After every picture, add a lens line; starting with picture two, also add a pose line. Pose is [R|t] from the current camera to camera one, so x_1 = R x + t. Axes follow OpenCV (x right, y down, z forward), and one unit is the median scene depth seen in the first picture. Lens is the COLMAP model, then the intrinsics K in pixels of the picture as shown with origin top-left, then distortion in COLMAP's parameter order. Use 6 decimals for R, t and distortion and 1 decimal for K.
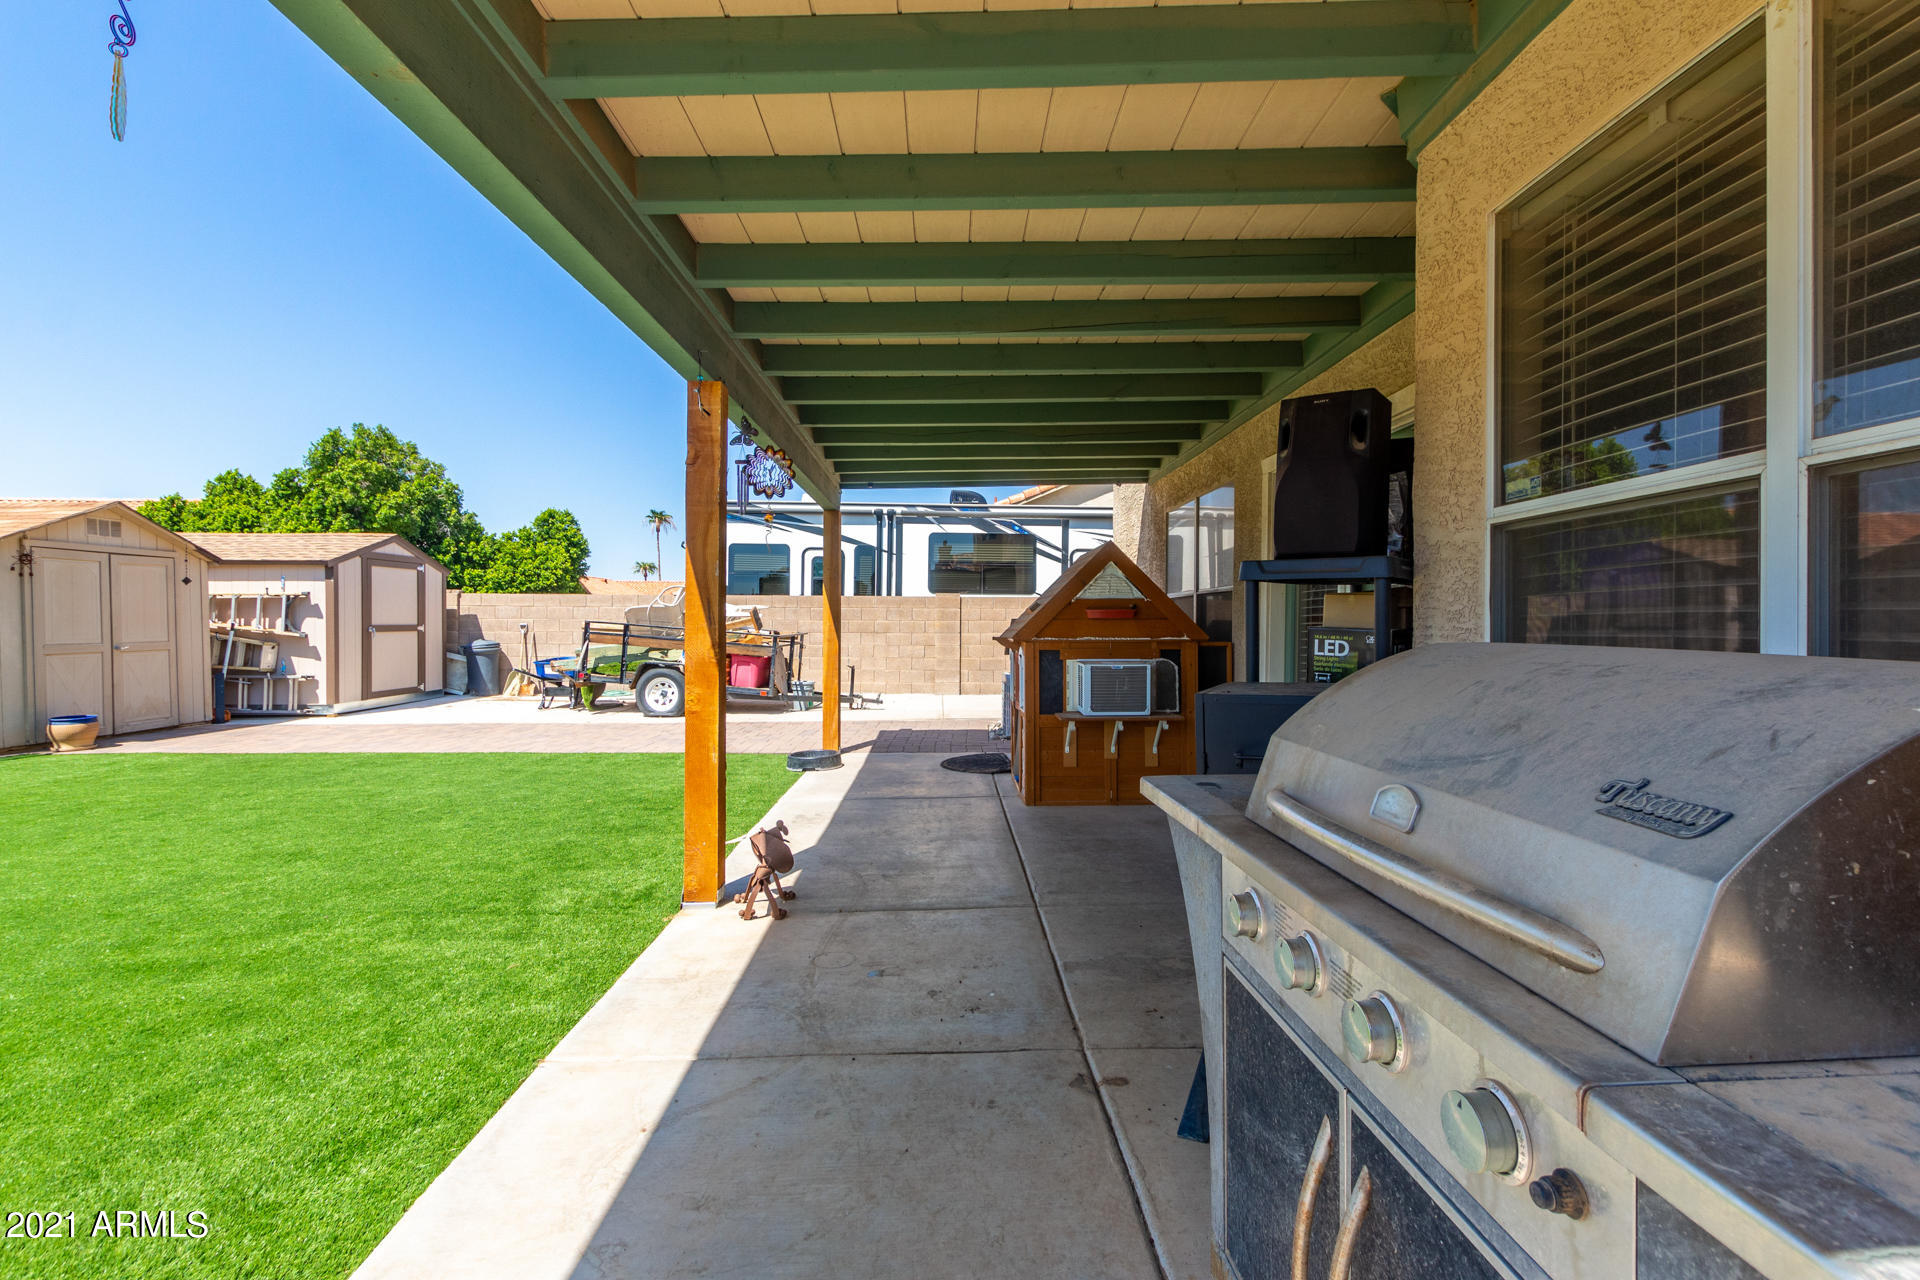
lens RADIAL K [[878.7, 0, 962.0], [0, 878.7, 628.7], [0, 0, 1]] dist [0.011309, -0.004645]
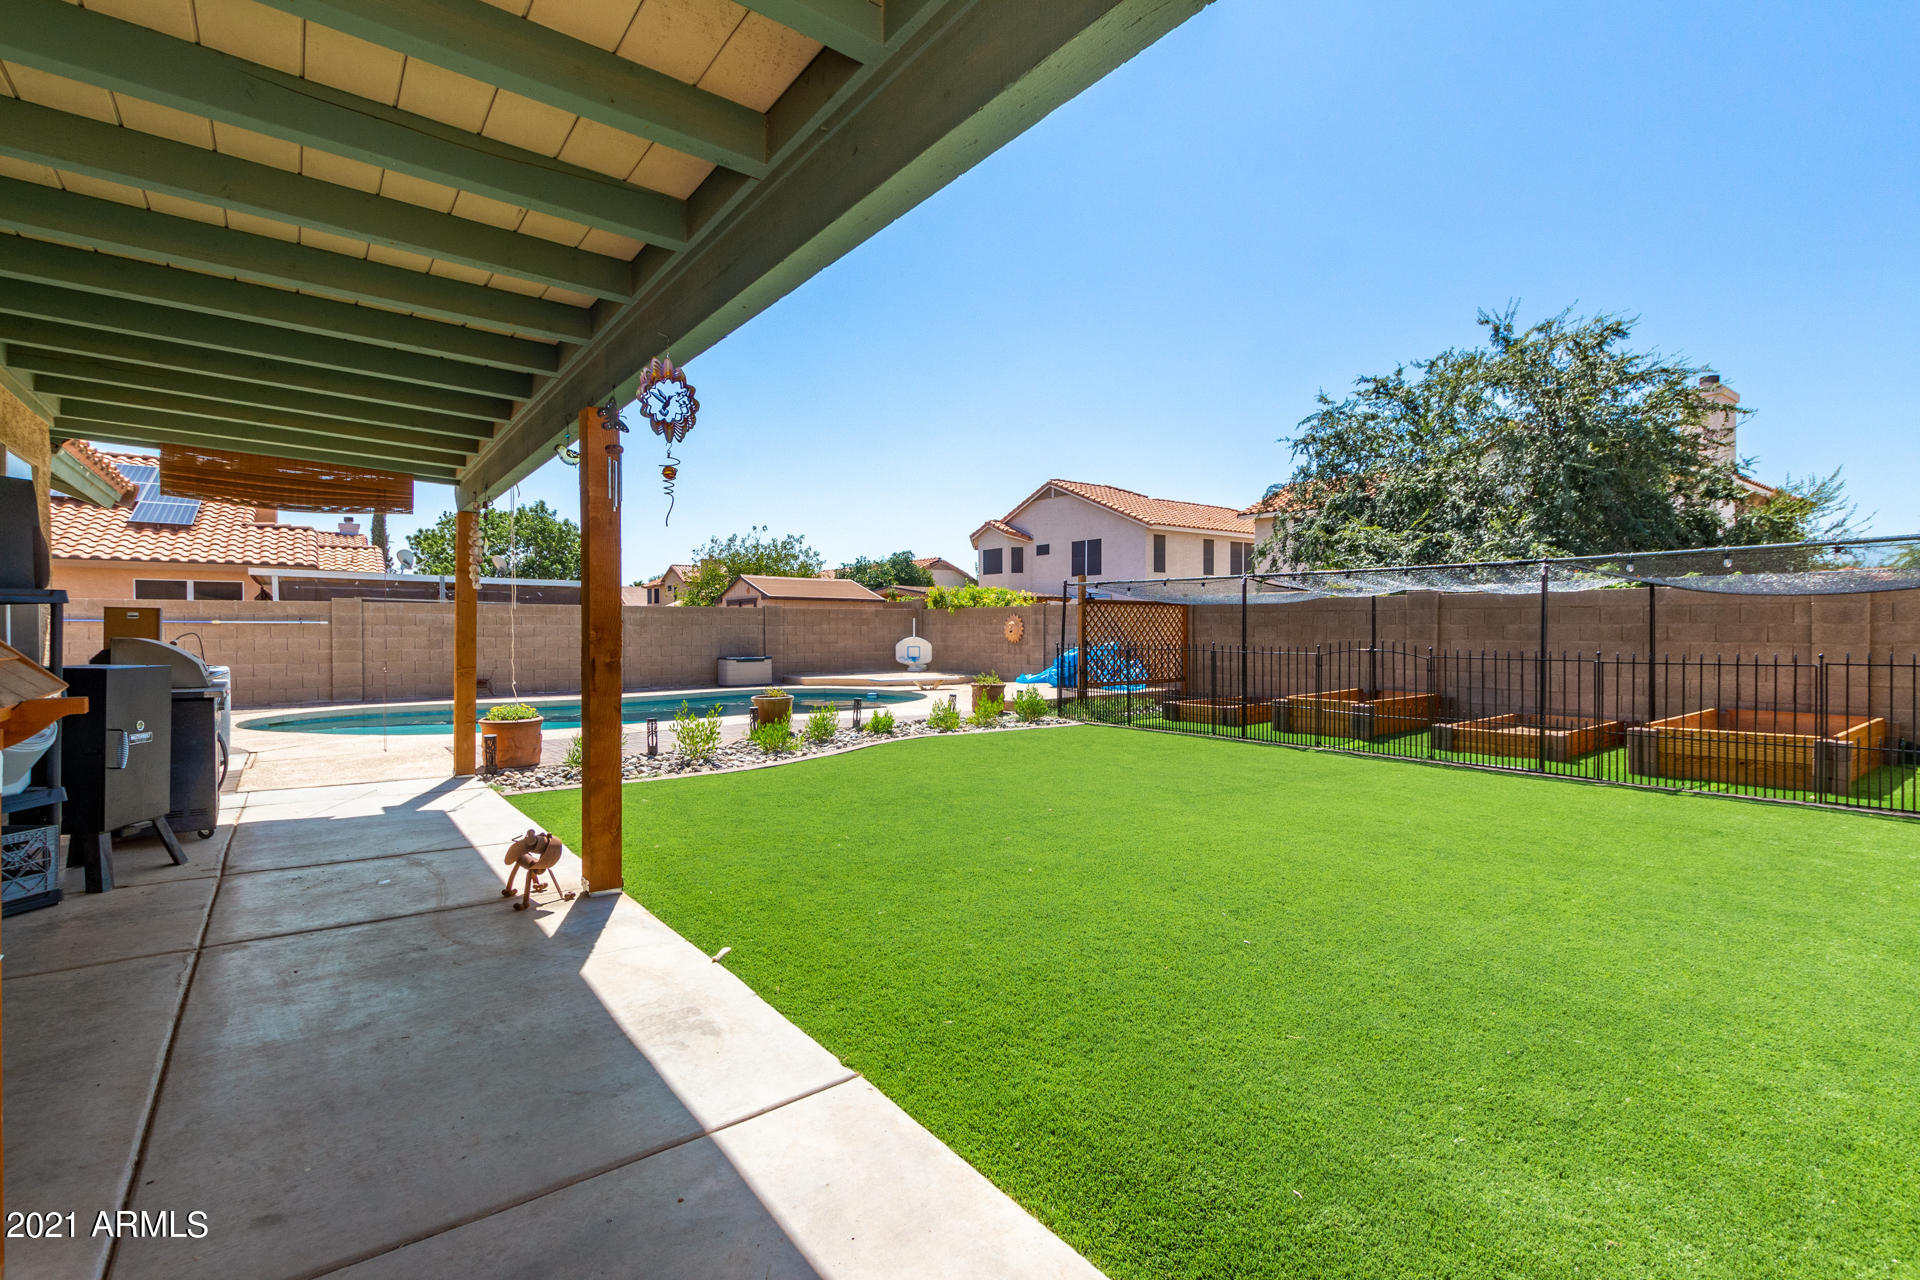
lens RADIAL K [[878.7, 0, 977.3], [0, 878.7, 649.2], [0, 0, 1]] dist [0.011309, -0.004645]
pose [[-0.805795, 0.011310, -0.592086, -0.008567], [-0.006267, 0.999599, 0.027623, -0.008040], [0.592161, 0.025969, -0.805401, 0.774271]]
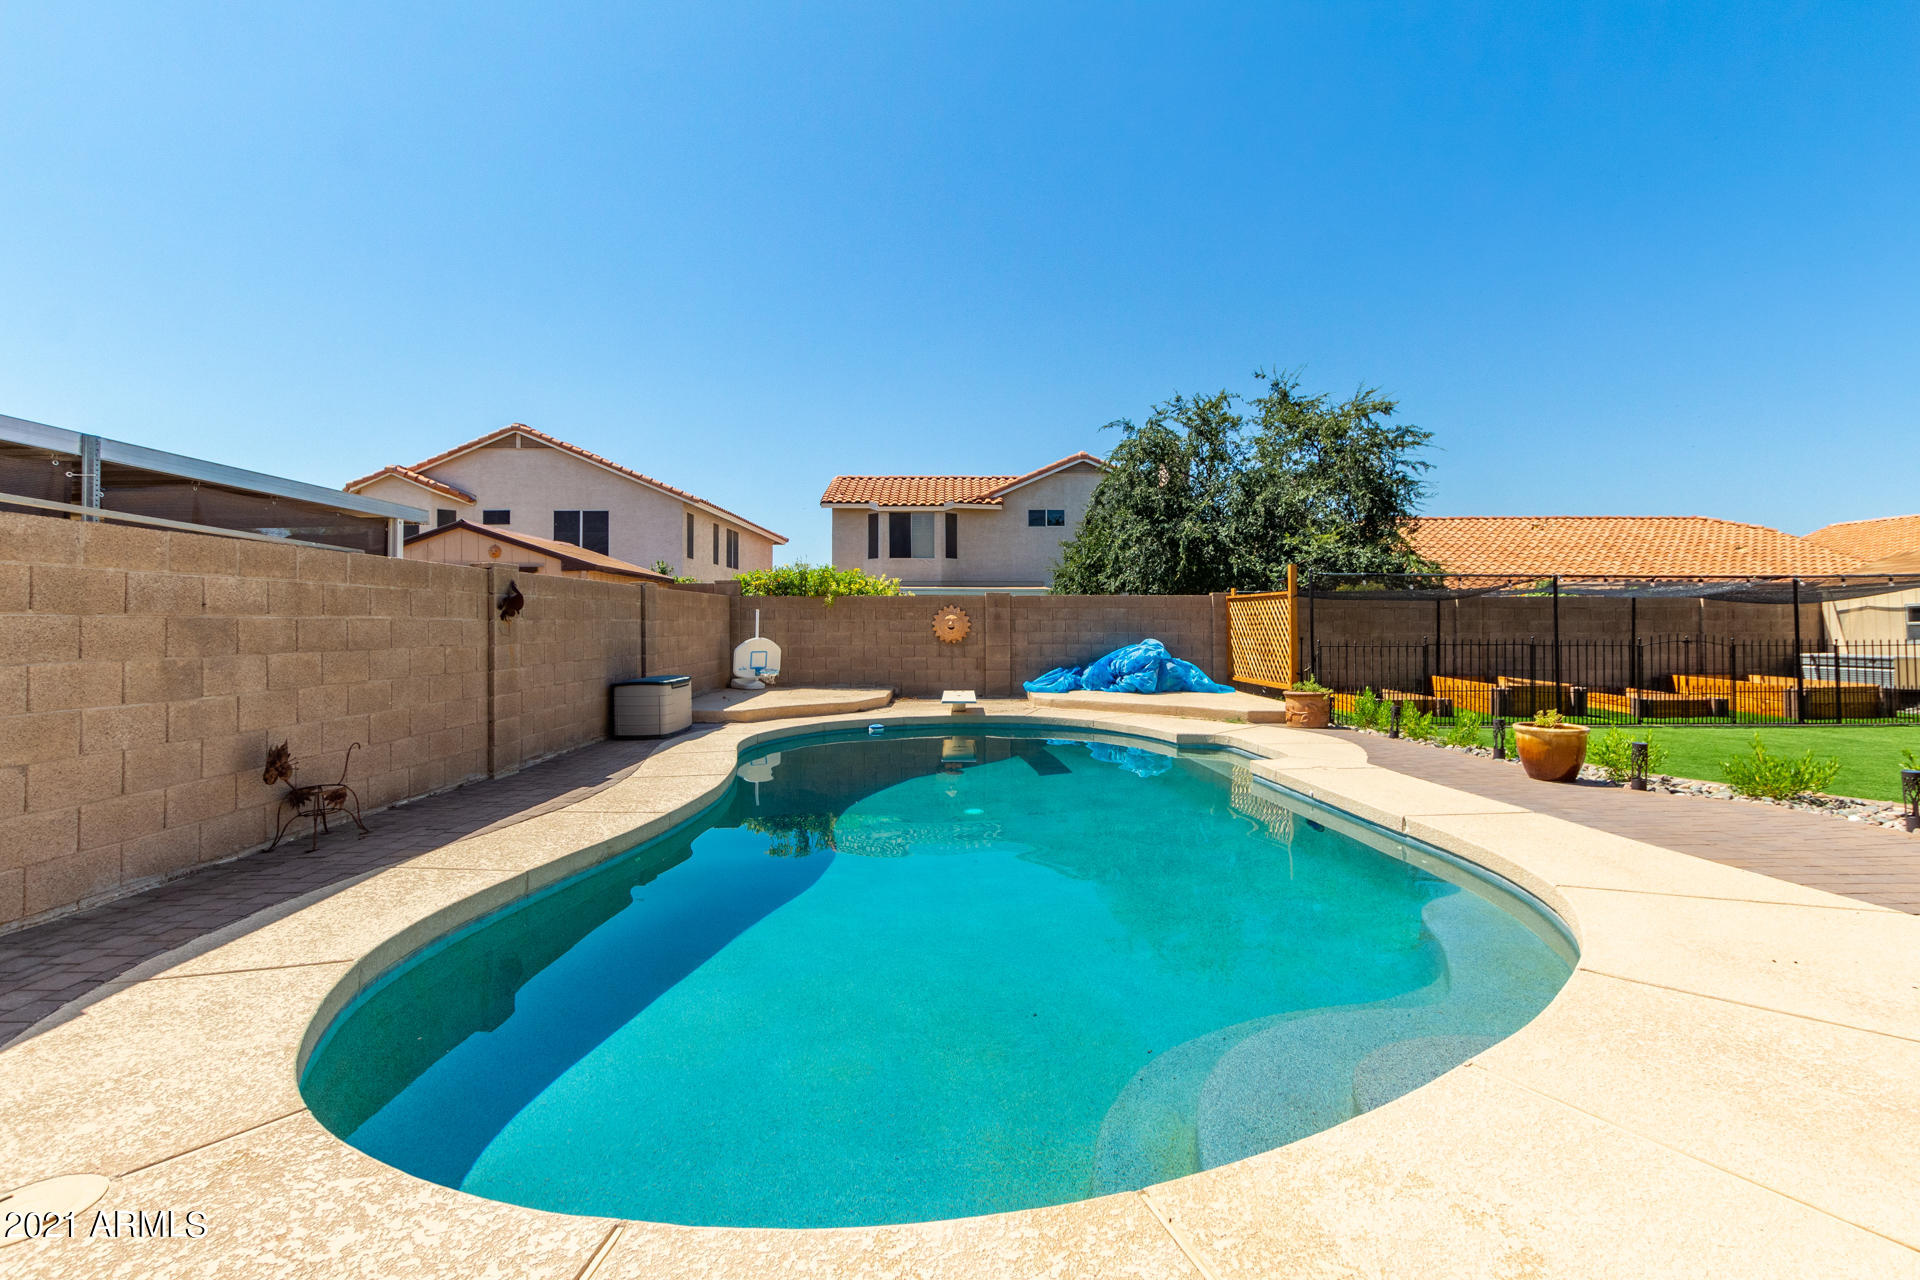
lens RADIAL K [[878.7, 0, 961.2], [0, 878.7, 608.0], [0, 0, 1]] dist [0.011309, -0.004645]
pose [[-0.008274, -0.021545, -0.999734, 0.252325], [-0.005641, 0.999753, -0.021499, 0.002783], [0.999950, 0.005462, -0.008394, -0.578123]]
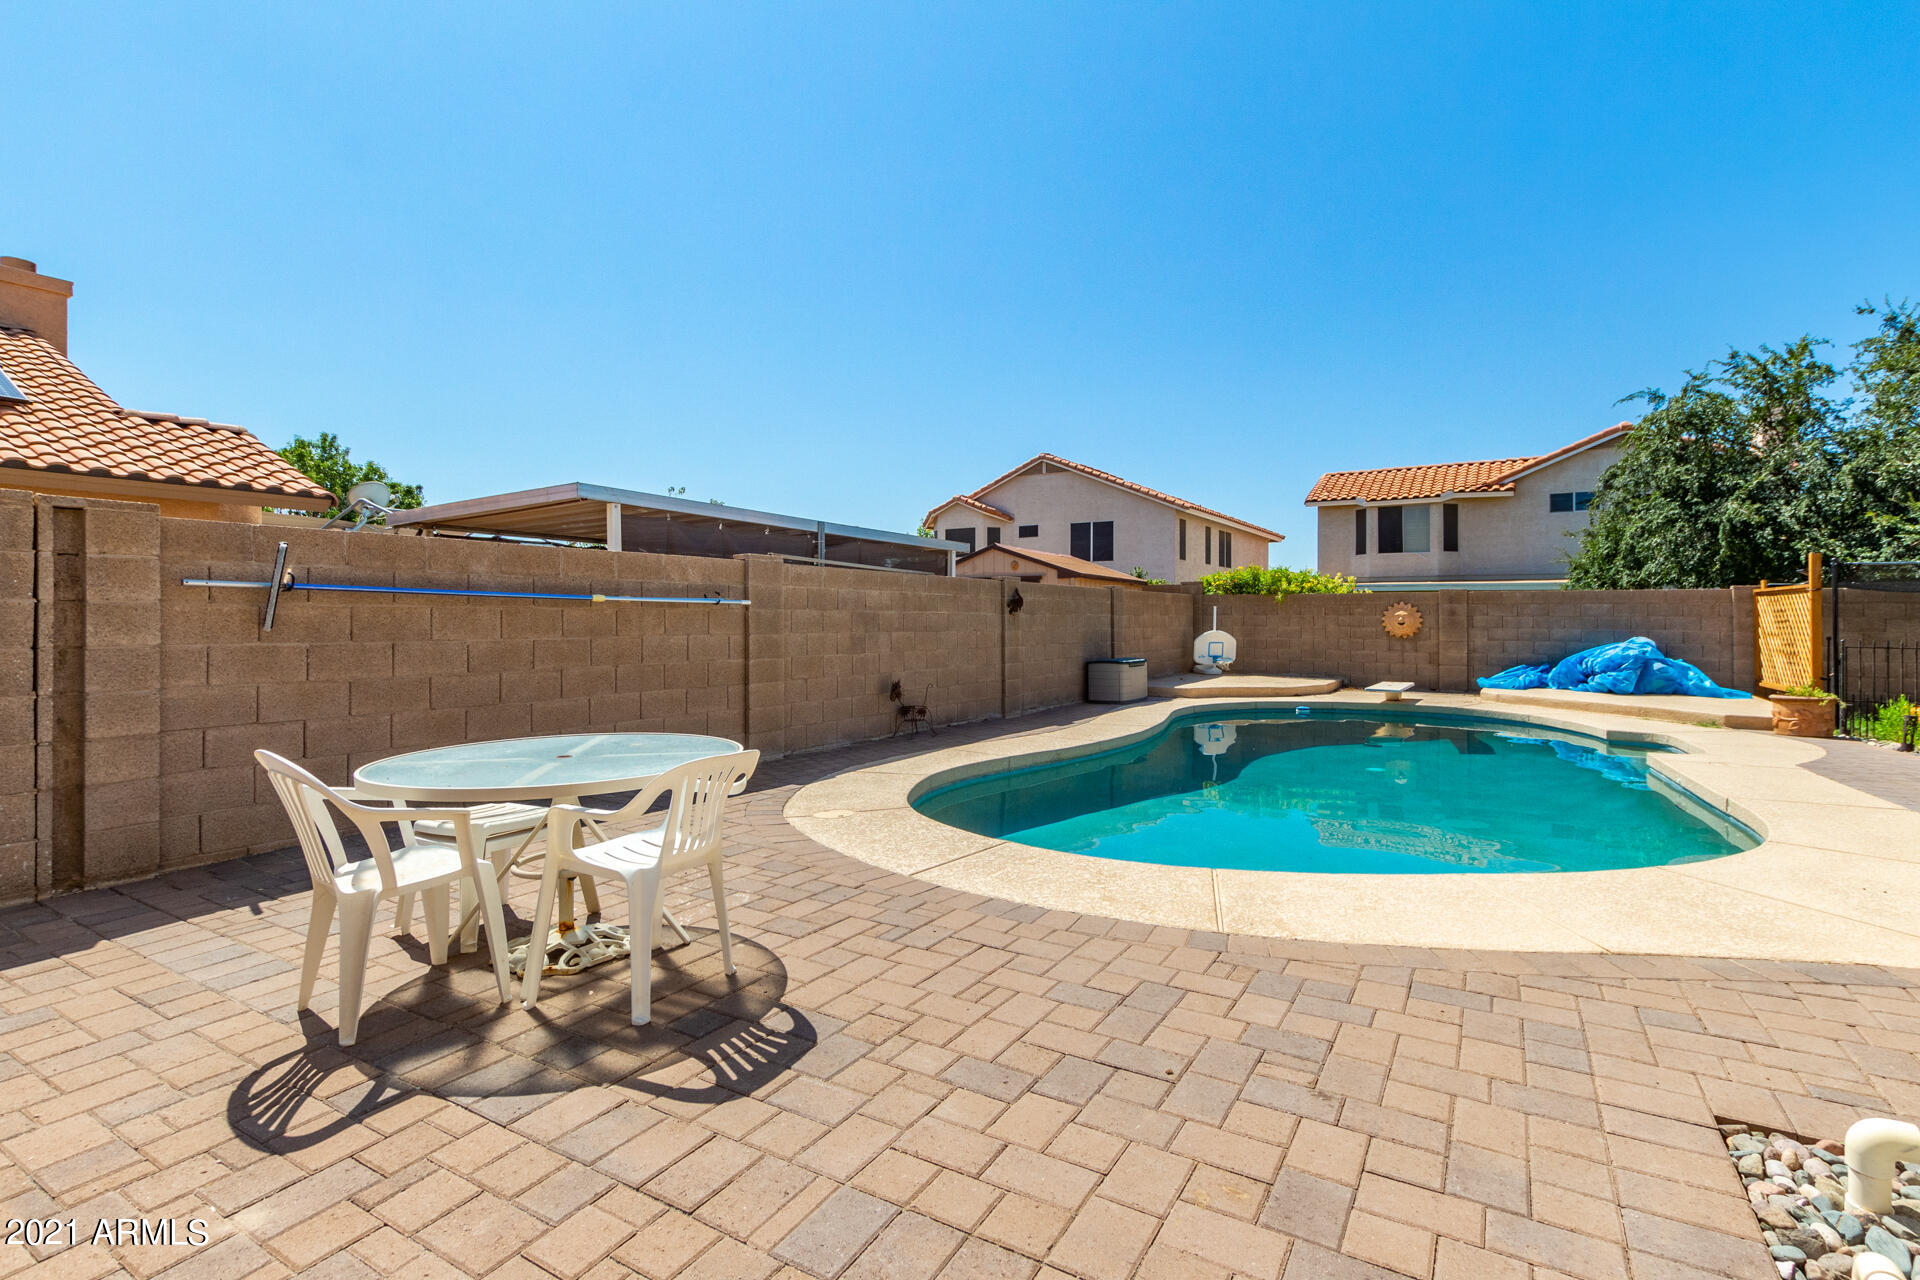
lens RADIAL K [[878.7, 0, 970.2], [0, 878.7, 614.5], [0, 0, 1]] dist [0.011309, -0.004645]
pose [[-0.540765, -0.010384, -0.841110, 0.465652], [-0.012339, 0.999914, -0.004411, 0.004780], [0.841083, 0.007993, -0.540847, -0.421361]]
